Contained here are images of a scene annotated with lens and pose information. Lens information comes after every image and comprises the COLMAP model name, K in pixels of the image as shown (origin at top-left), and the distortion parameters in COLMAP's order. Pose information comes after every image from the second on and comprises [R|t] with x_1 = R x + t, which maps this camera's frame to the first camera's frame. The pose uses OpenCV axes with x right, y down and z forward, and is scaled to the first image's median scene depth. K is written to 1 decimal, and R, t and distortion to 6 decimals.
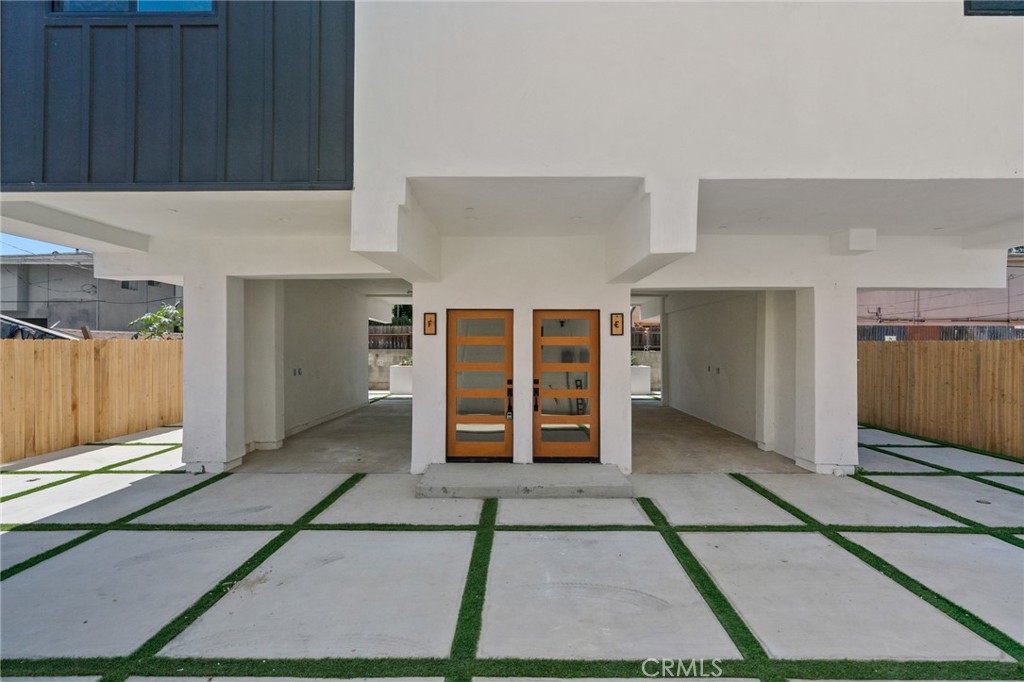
lens RADIAL K [[463.2, 0, 512.0], [0, 463.2, 341.0], [0, 0, 1]] dist [0.018992, -0.000020]
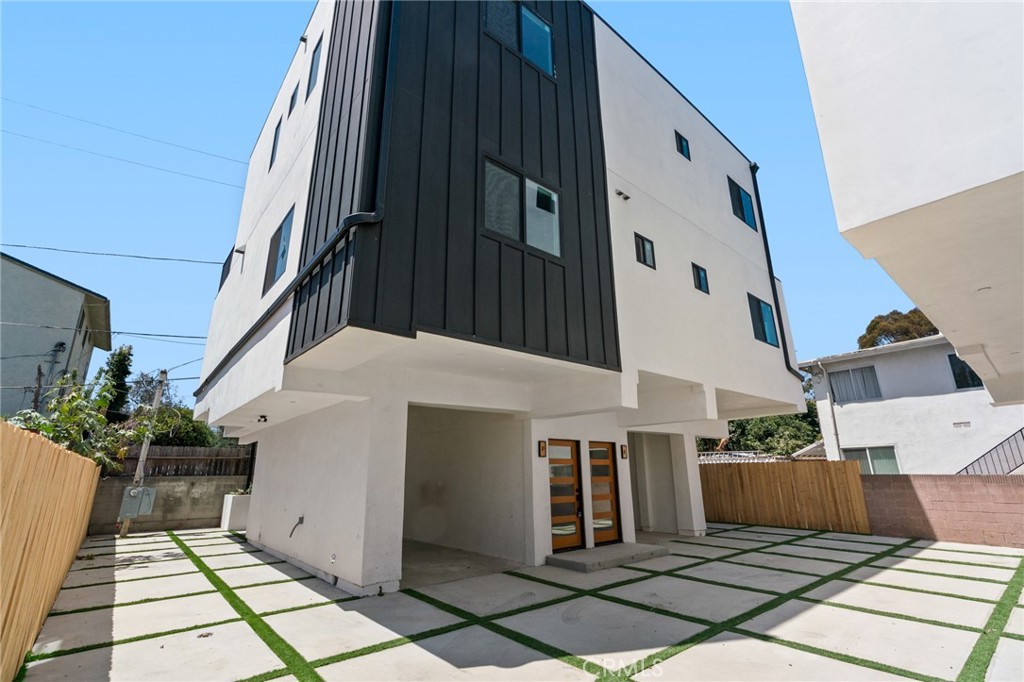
lens RADIAL K [[457.9, 0, 512.0], [0, 457.9, 341.0], [0, 0, 1]] dist [-0.001834, -0.000367]
pose [[0.754436, 0.176578, 0.632176, -1.190040], [0.002475, 0.962362, -0.271758, 0.025640], [-0.656369, 0.206589, 0.725604, -0.019357]]
